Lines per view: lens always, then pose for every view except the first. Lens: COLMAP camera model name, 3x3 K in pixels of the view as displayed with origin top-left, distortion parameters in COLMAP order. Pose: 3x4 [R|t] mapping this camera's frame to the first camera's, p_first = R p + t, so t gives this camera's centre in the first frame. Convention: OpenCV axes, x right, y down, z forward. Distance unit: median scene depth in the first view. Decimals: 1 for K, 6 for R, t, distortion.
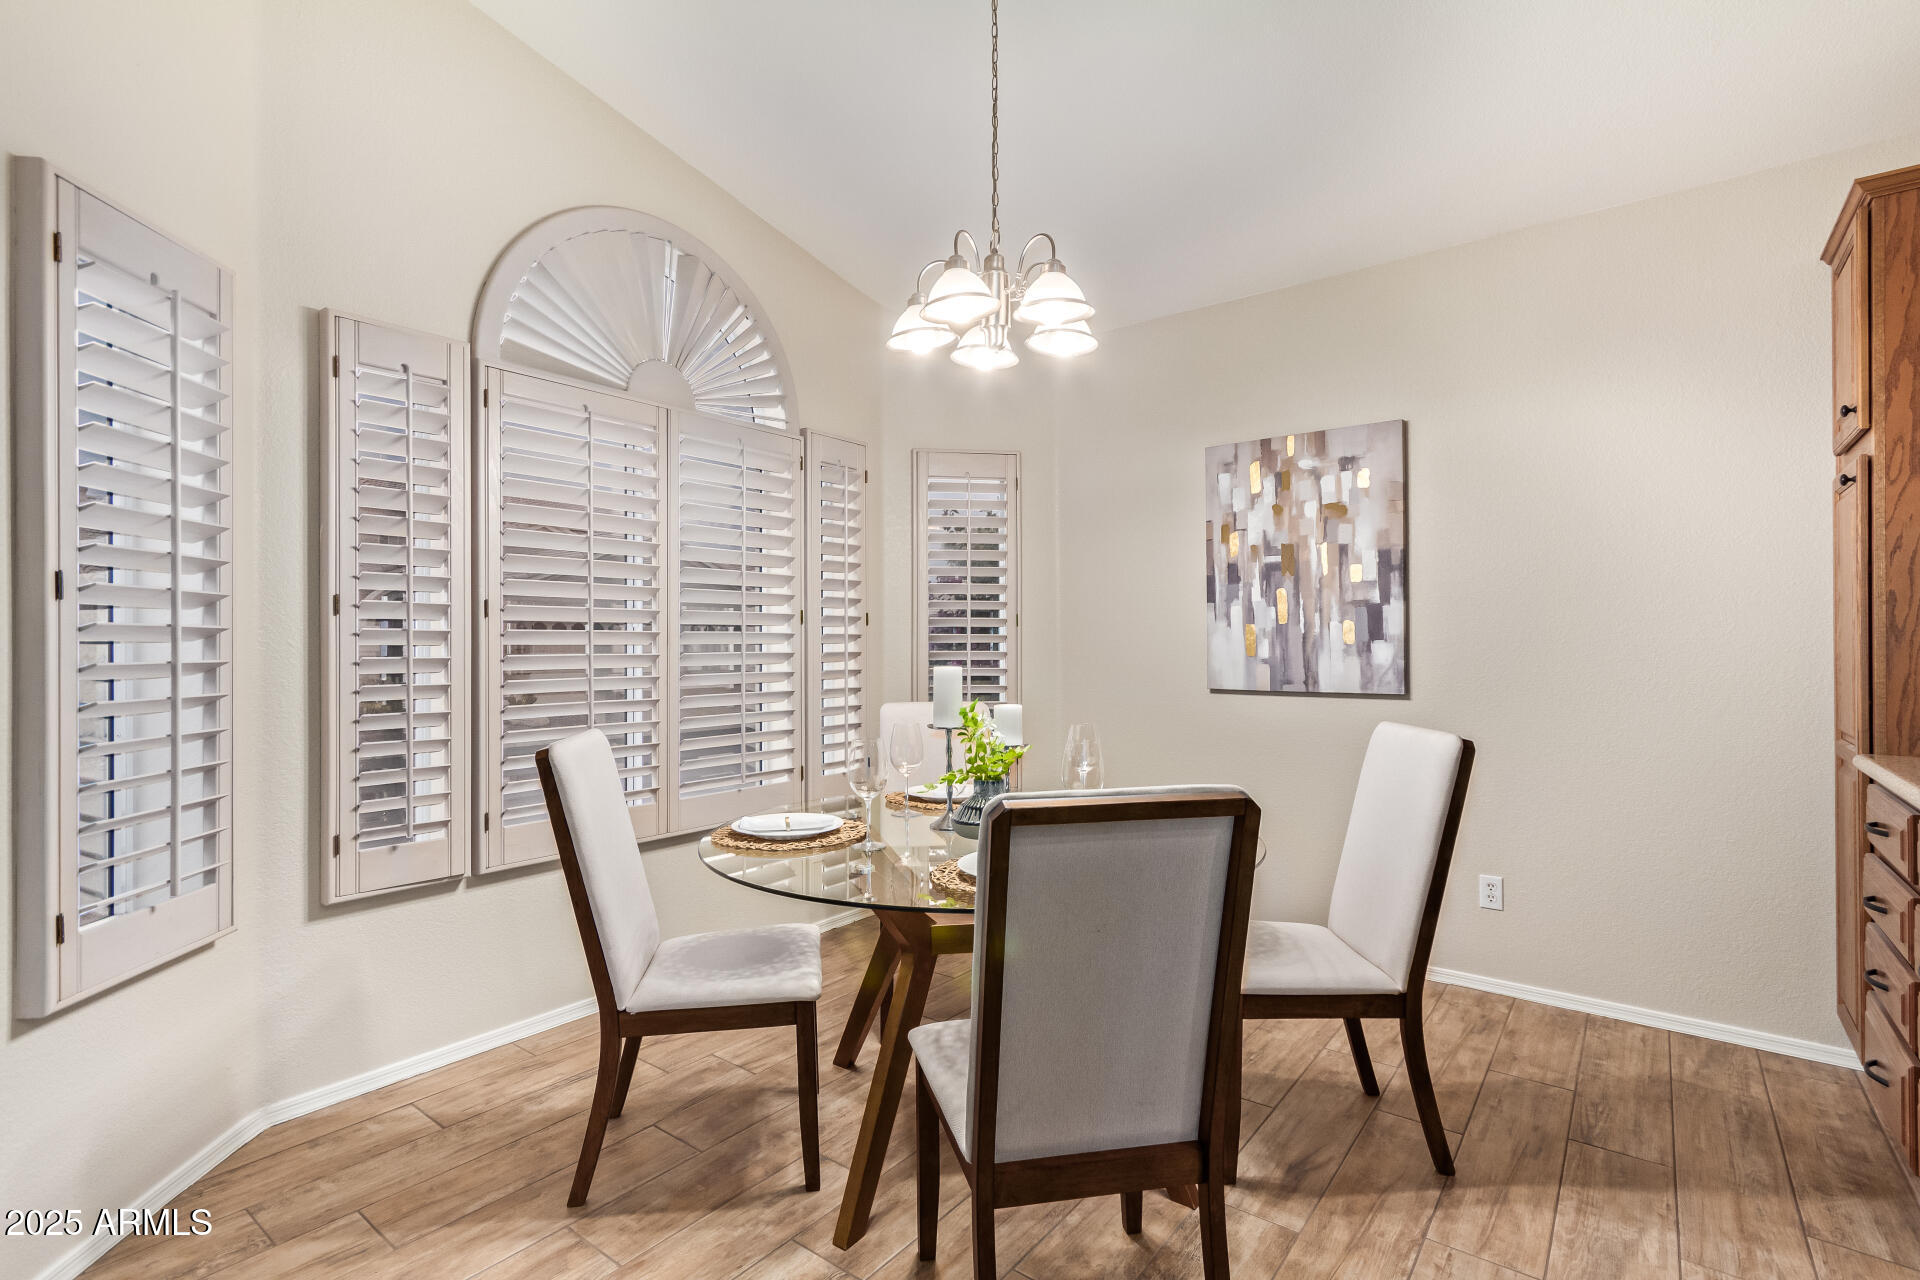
lens RADIAL K [[897.1, 0, 970.0], [0, 897.1, 641.9], [0, 0, 1]] dist [0.001336, 0.000978]
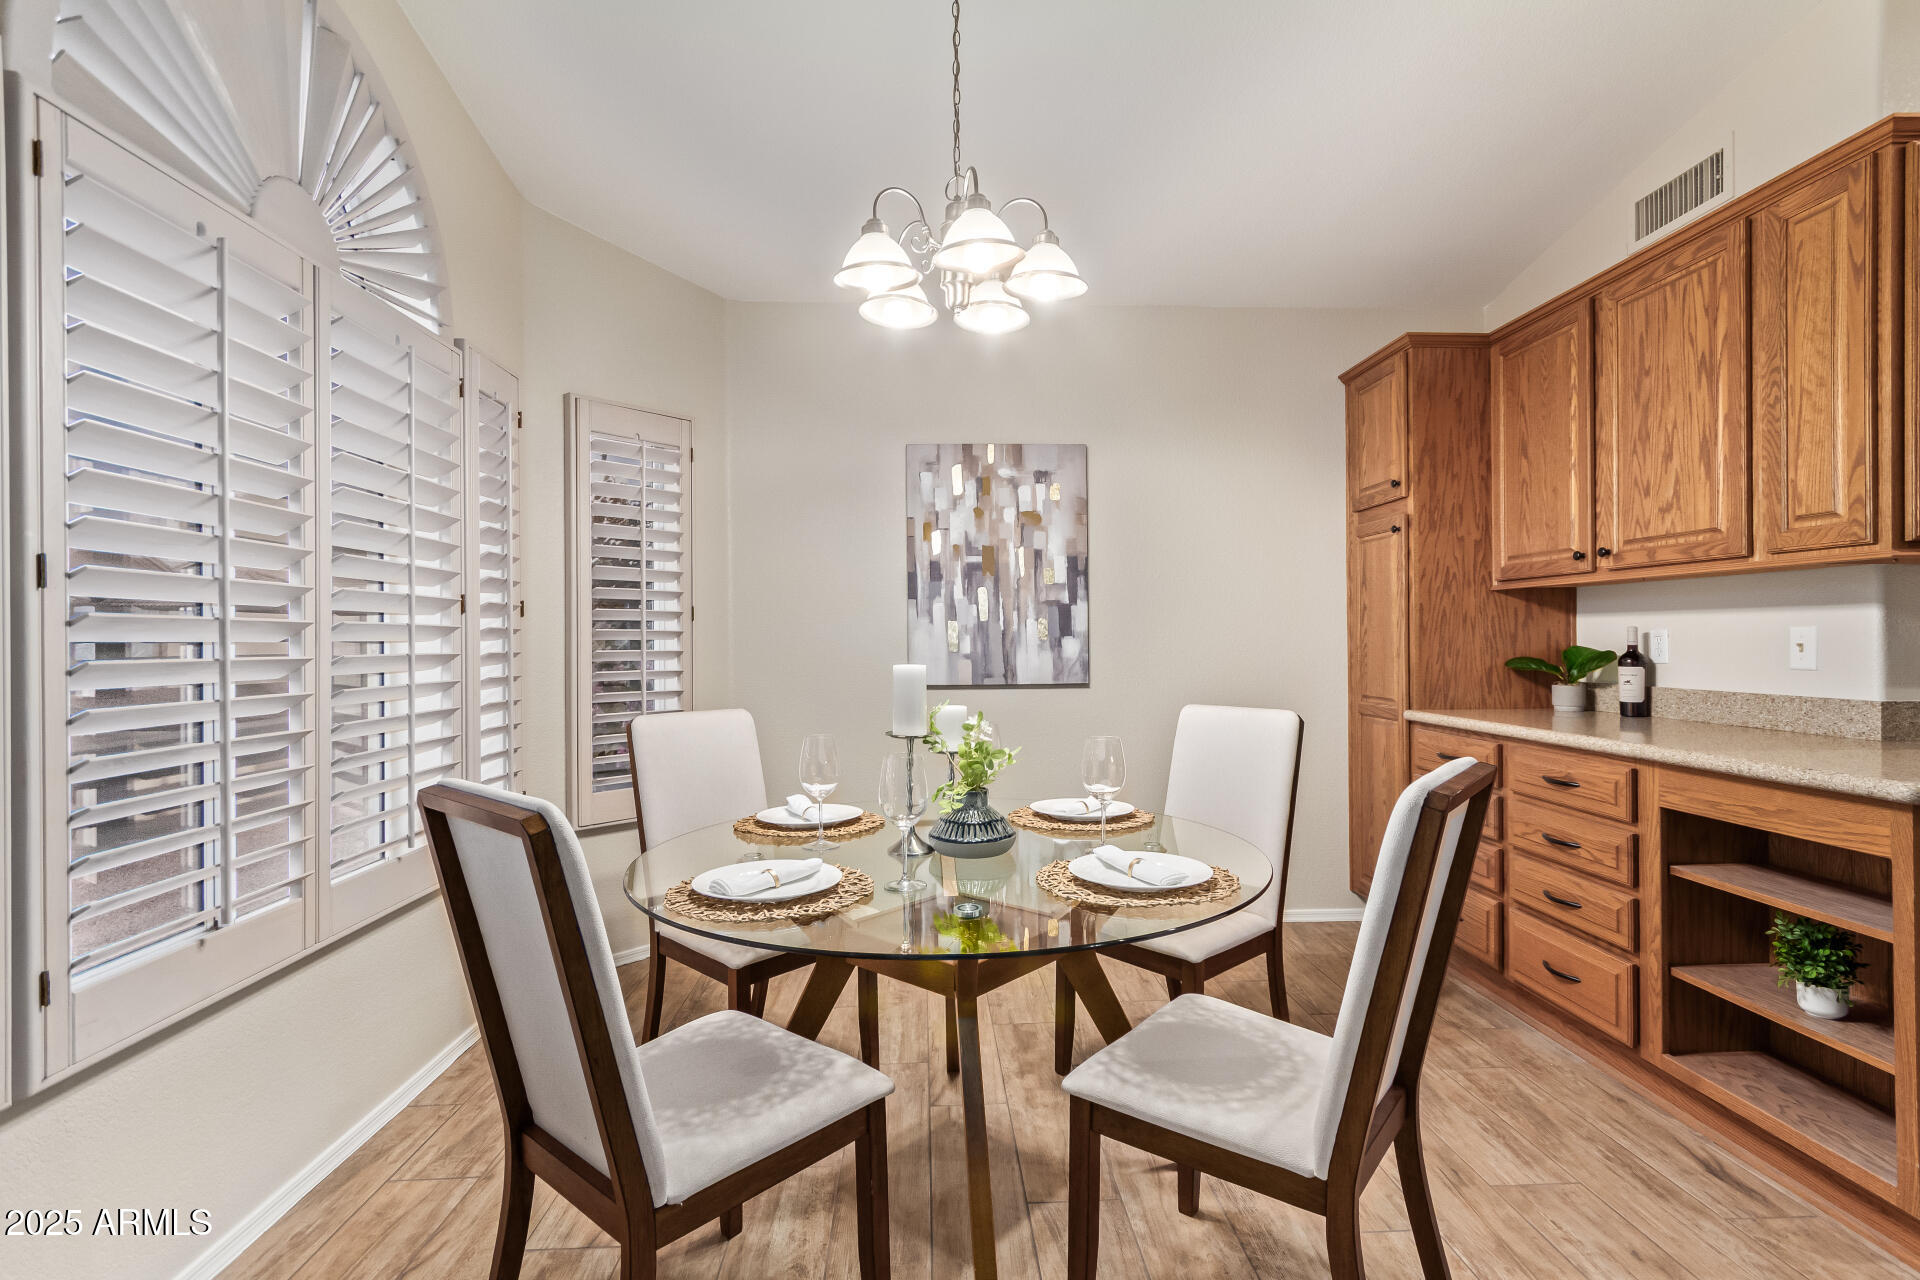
lens RADIAL K [[897.1, 0, 970.2], [0, 897.1, 644.0], [0, 0, 1]] dist [0.001336, 0.000978]
pose [[0.762783, -0.004944, 0.646636, -0.363994], [0.002606, 0.999986, 0.004571, 0.002398], [-0.646650, -0.001802, 0.762785, 0.209186]]
